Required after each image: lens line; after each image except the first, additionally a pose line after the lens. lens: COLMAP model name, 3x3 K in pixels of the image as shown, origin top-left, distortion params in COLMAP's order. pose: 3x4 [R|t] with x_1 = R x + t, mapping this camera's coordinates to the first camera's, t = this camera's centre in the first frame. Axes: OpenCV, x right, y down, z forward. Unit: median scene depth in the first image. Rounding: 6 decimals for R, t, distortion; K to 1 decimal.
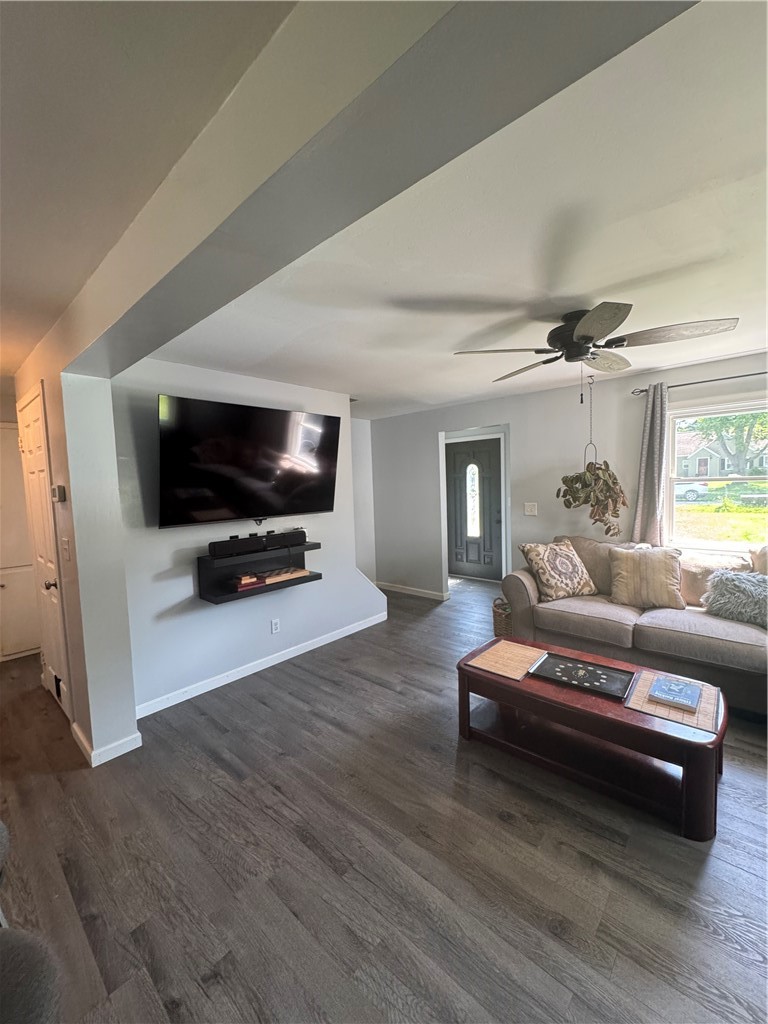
lens RADIAL K [[410.4, 0, 383.5], [0, 410.4, 512.9], [0, 0, 1]] dist [-0.003601, -0.000313]
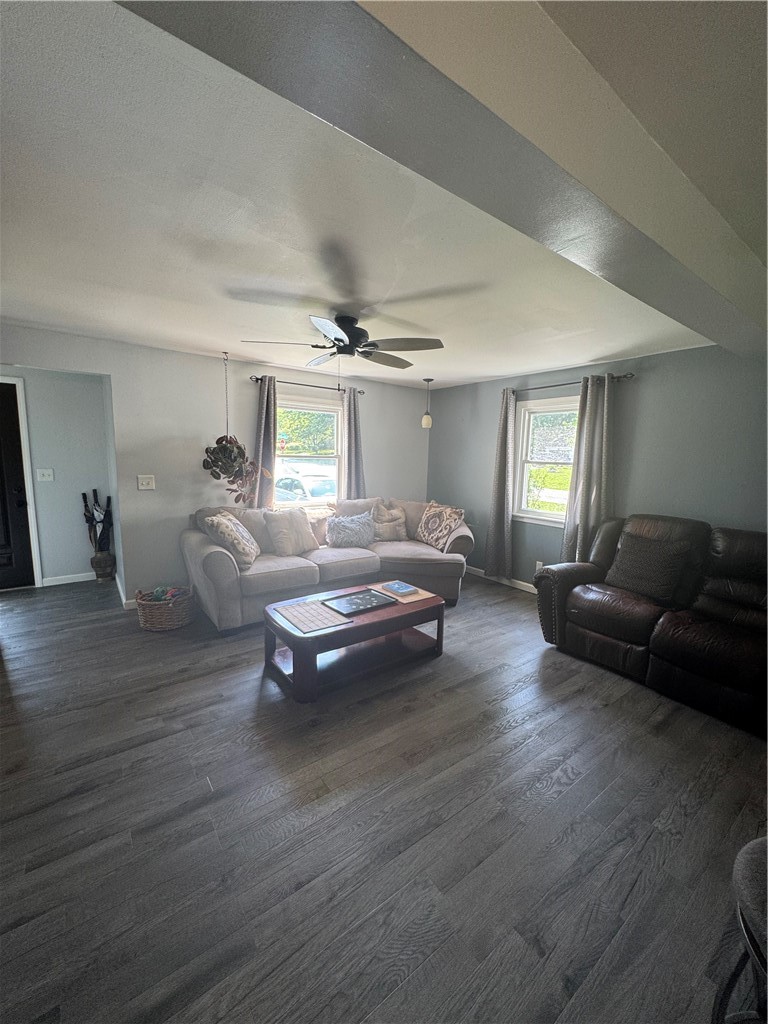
lens RADIAL K [[410.4, 0, 384.3], [0, 410.4, 512.7], [0, 0, 1]] dist [-0.003601, -0.000313]
pose [[0.197395, -0.096824, 0.975531, -0.708877], [0.037880, 0.995121, 0.091103, -0.009849], [-0.979592, 0.018969, 0.200099, 0.597072]]
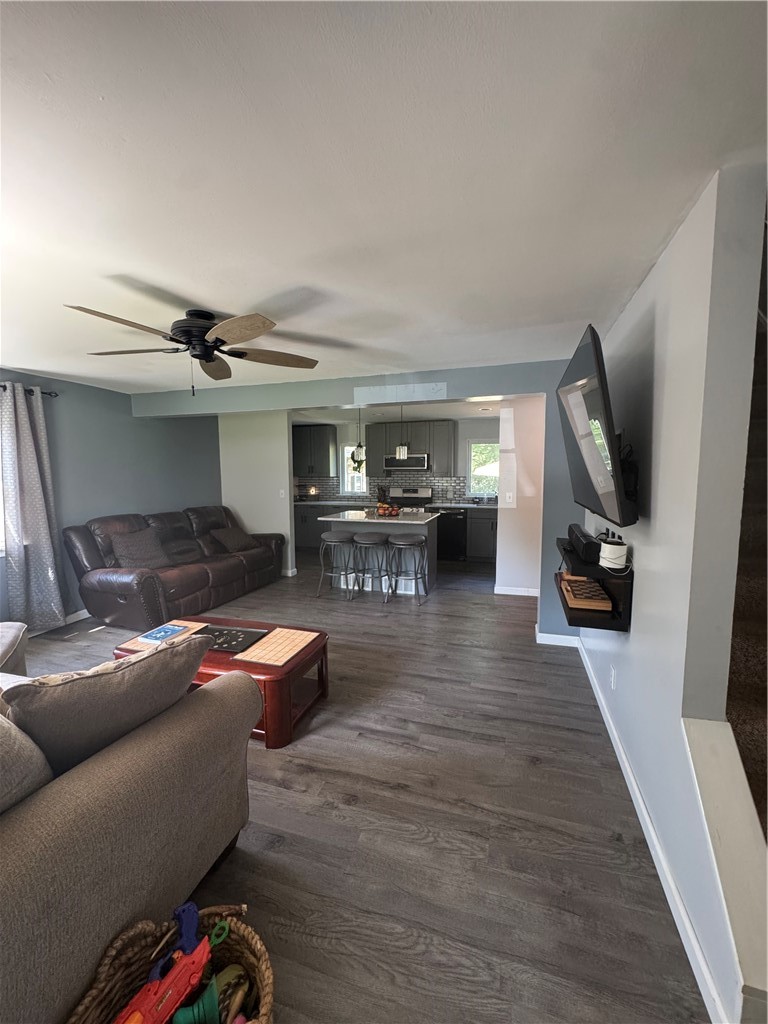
lens RADIAL K [[410.4, 0, 384.8], [0, 410.4, 513.6], [0, 0, 1]] dist [-0.003601, -0.000313]
pose [[-0.909431, 0.079886, -0.408111, 0.469026], [0.006756, 0.984084, 0.177575, -0.153573], [0.415801, 0.158735, -0.895496, 2.015971]]
